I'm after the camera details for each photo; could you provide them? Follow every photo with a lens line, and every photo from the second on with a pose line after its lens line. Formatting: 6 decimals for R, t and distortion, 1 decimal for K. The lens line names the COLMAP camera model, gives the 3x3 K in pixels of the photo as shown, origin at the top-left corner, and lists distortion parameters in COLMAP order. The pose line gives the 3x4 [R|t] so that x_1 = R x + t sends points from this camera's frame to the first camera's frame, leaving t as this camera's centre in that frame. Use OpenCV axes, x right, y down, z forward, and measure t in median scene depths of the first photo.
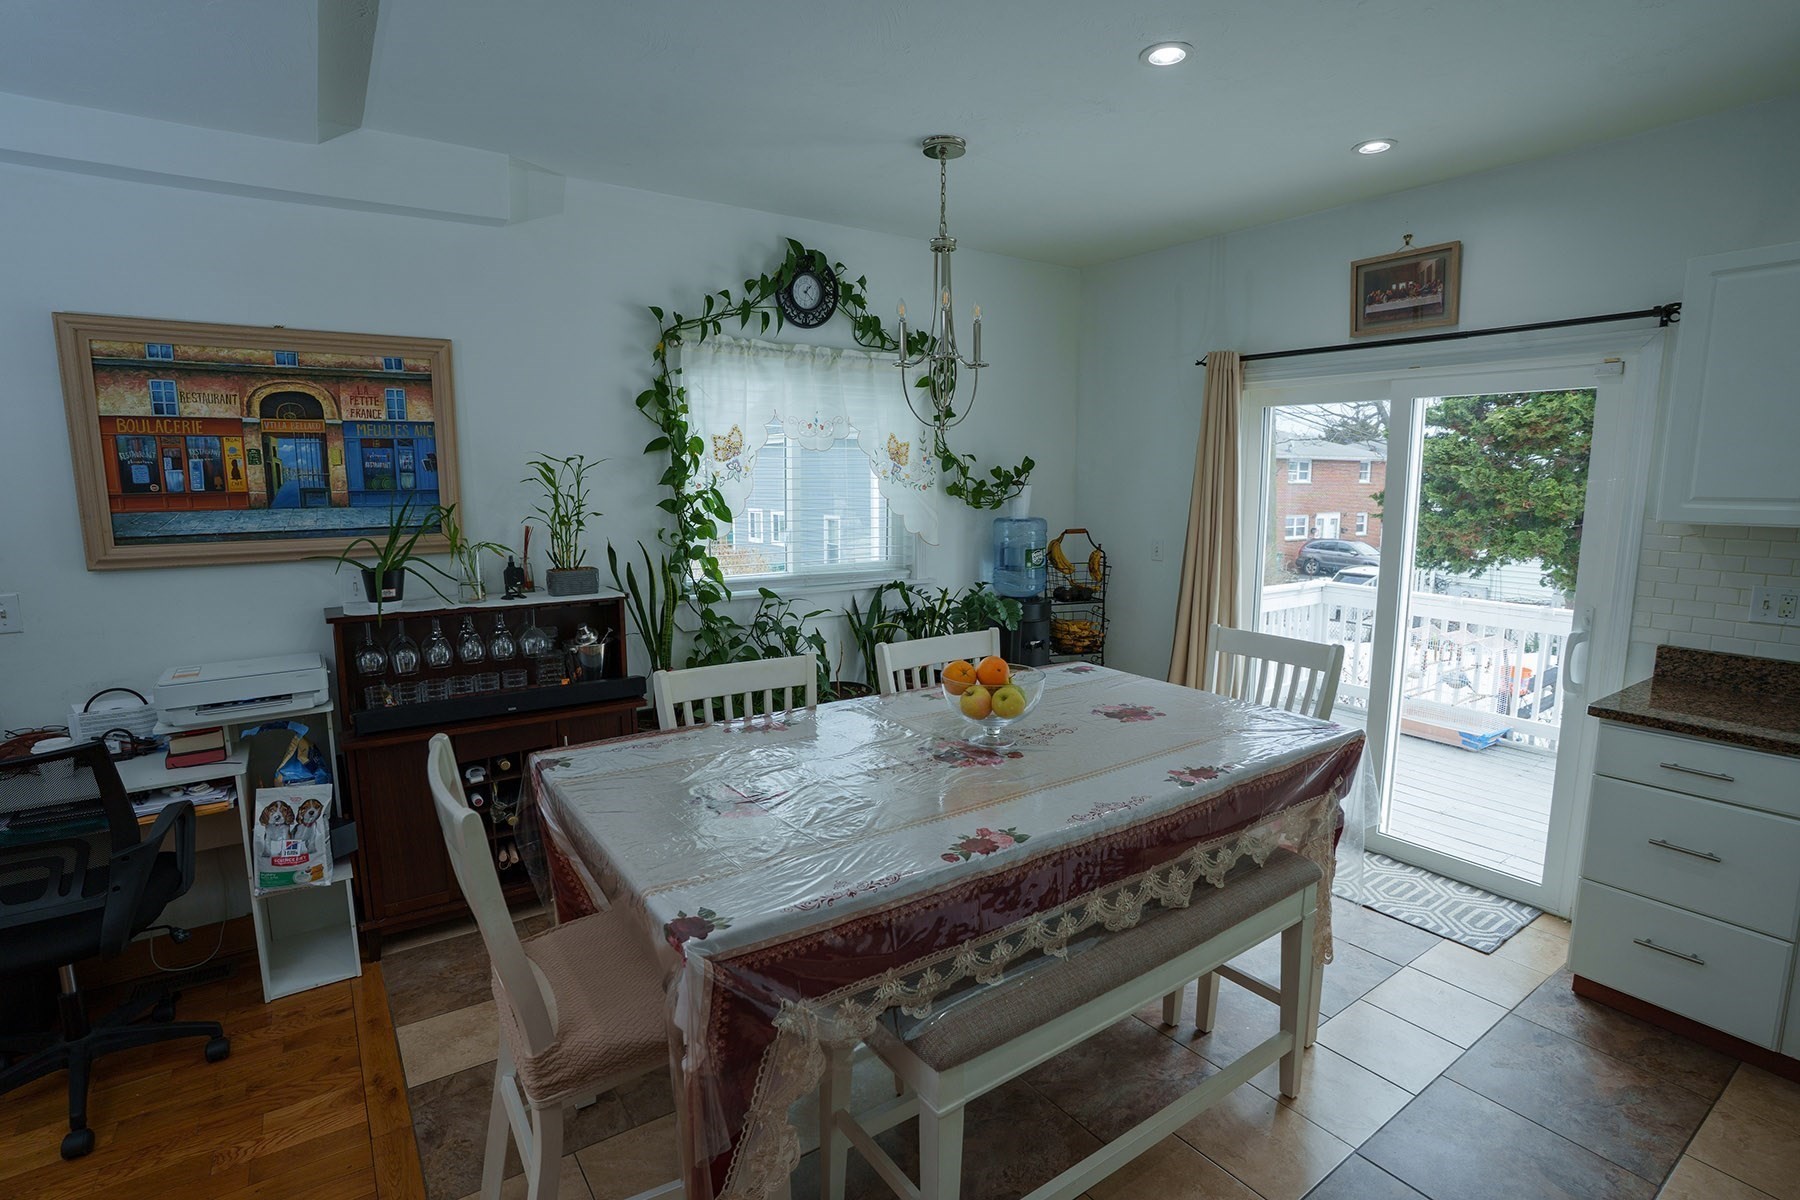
lens RADIAL K [[872.4, 0, 893.0], [0, 872.4, 600.9], [0, 0, 1]] dist [-0.078802, 0.035381]
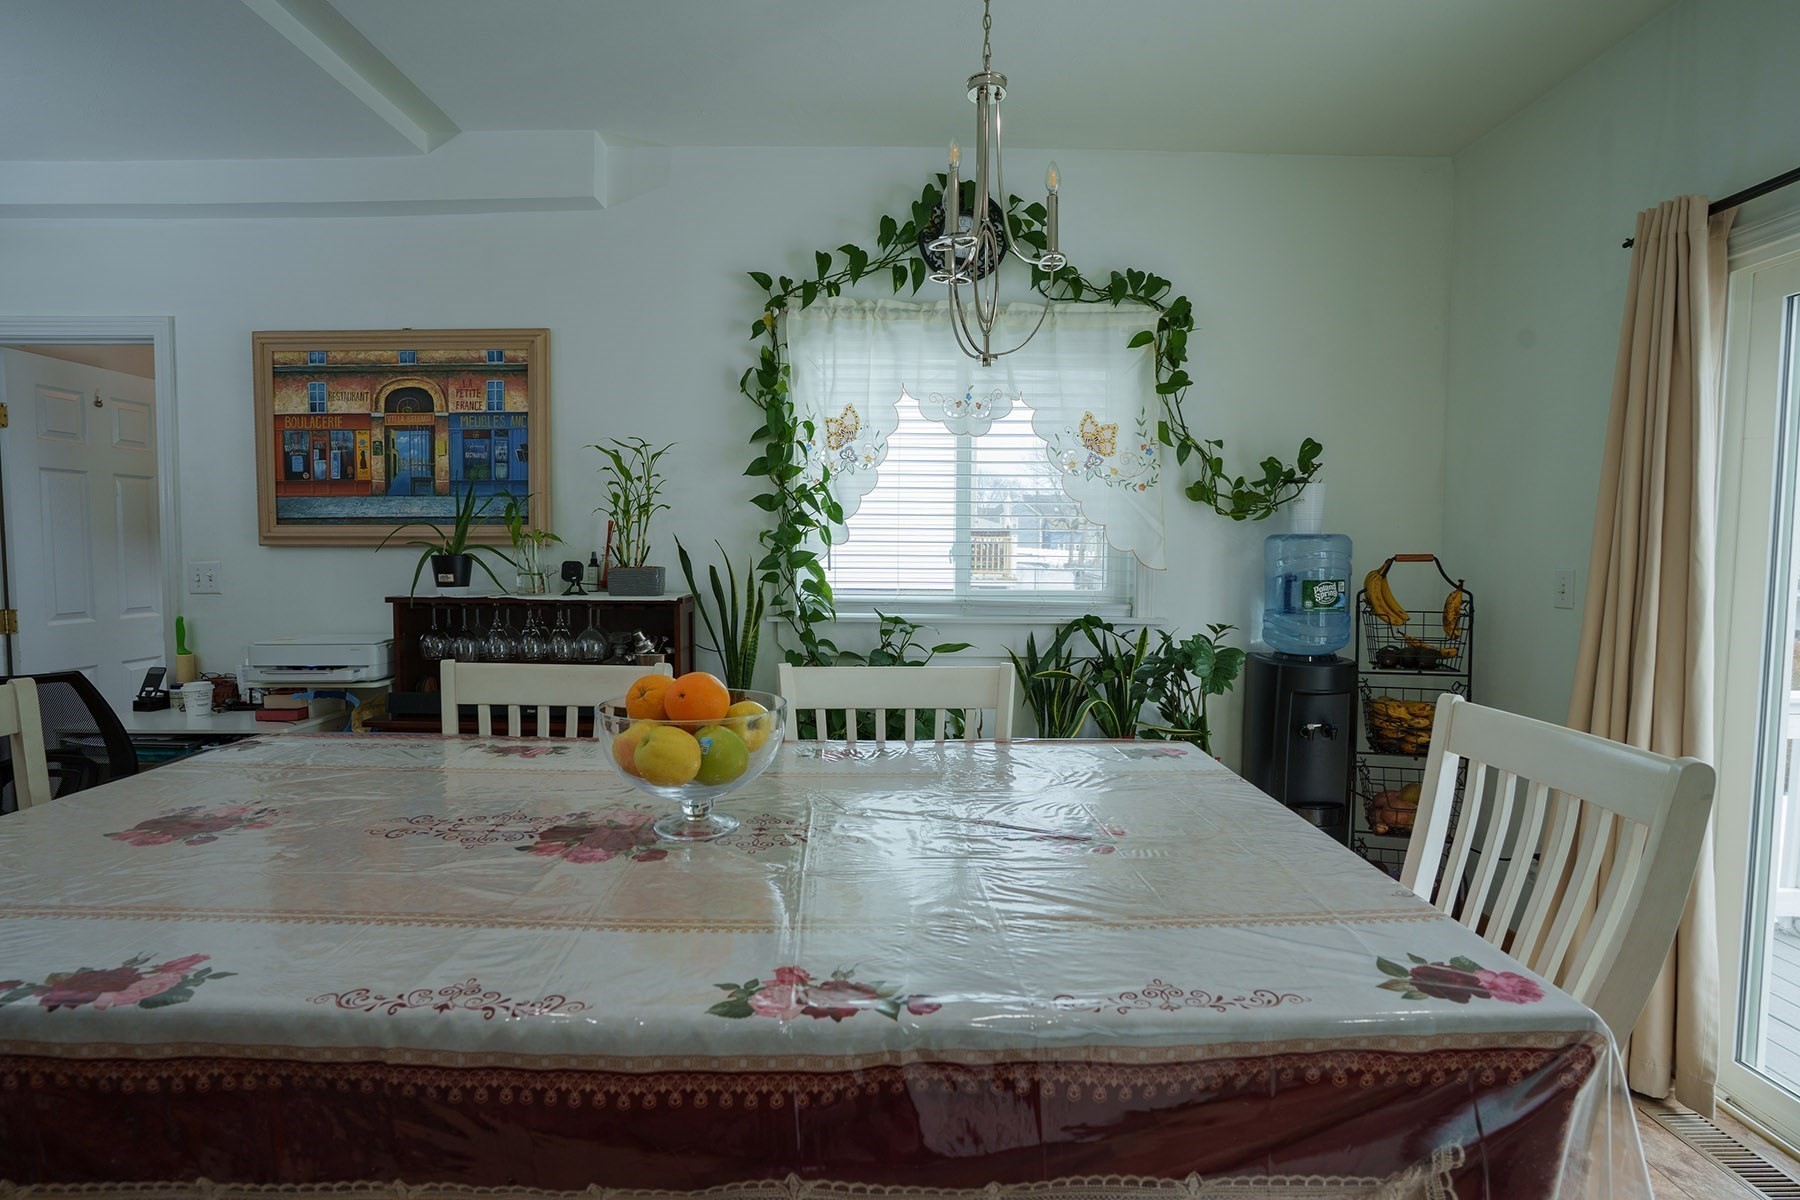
lens RADIAL K [[877.8, 0, 900.0], [0, 877.8, 600.0], [0, 0, 1]] dist [-0.077637, 0.034569]
pose [[0.825388, 0.038752, -0.563234, 0.359113], [-0.086022, 0.994625, -0.057629, 0.024845], [0.557974, 0.096017, 0.824285, 0.406742]]
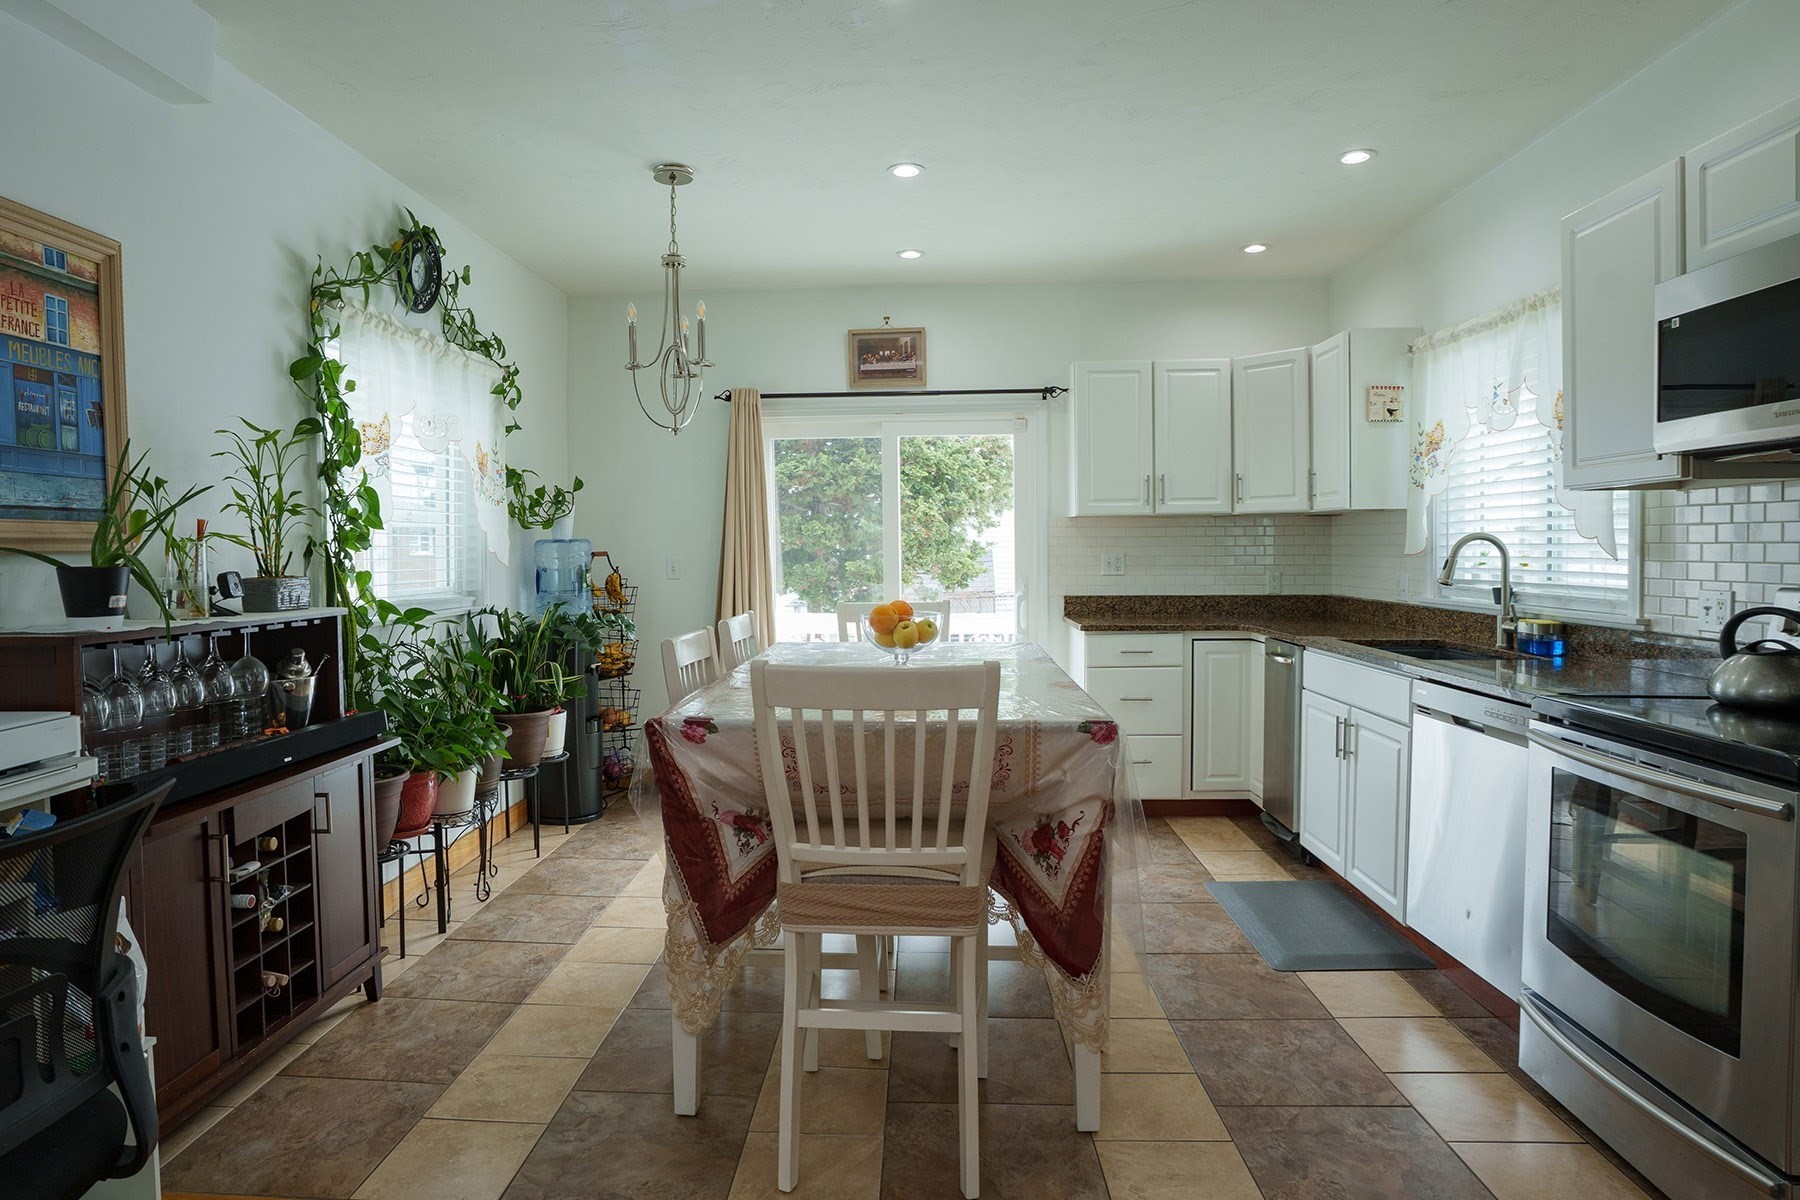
lens RADIAL K [[1020.5, 0, 865.6], [0, 1020.5, 573.0], [0, 0, 1]] dist [-0.090413, 0.047414]
pose [[0.620613, -0.026447, 0.783671, -0.717250], [0.125321, 0.989929, -0.065838, 0.077538], [-0.774037, 0.139070, 0.617678, 0.081652]]
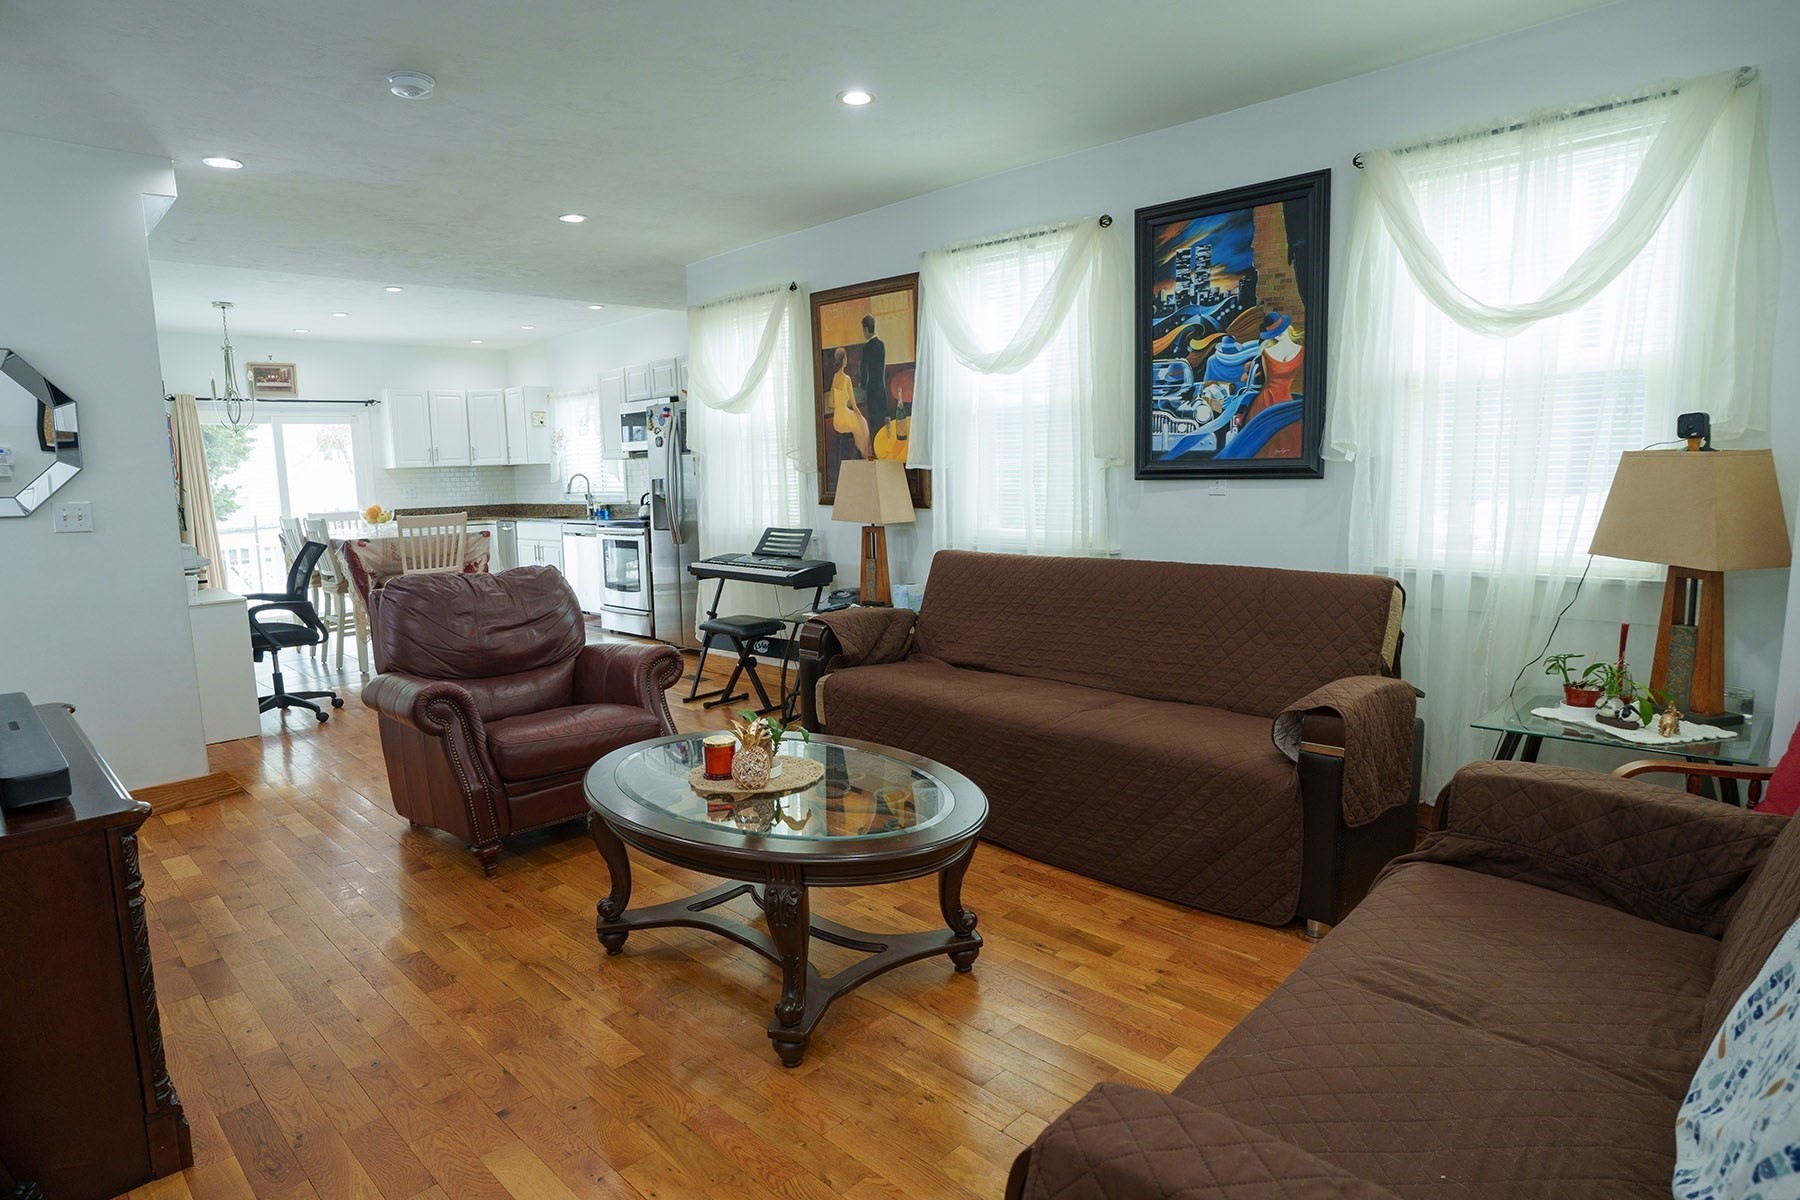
lens RADIAL K [[955.9, 0, 865.4], [0, 955.9, 602.7], [0, 0, 1]] dist [-0.089286, 0.044605]
pose [[-0.178932, -0.134789, 0.974585, -2.394329], [0.169248, 0.971587, 0.165448, 0.098052], [-0.969195, 0.194550, -0.151035, -0.098907]]
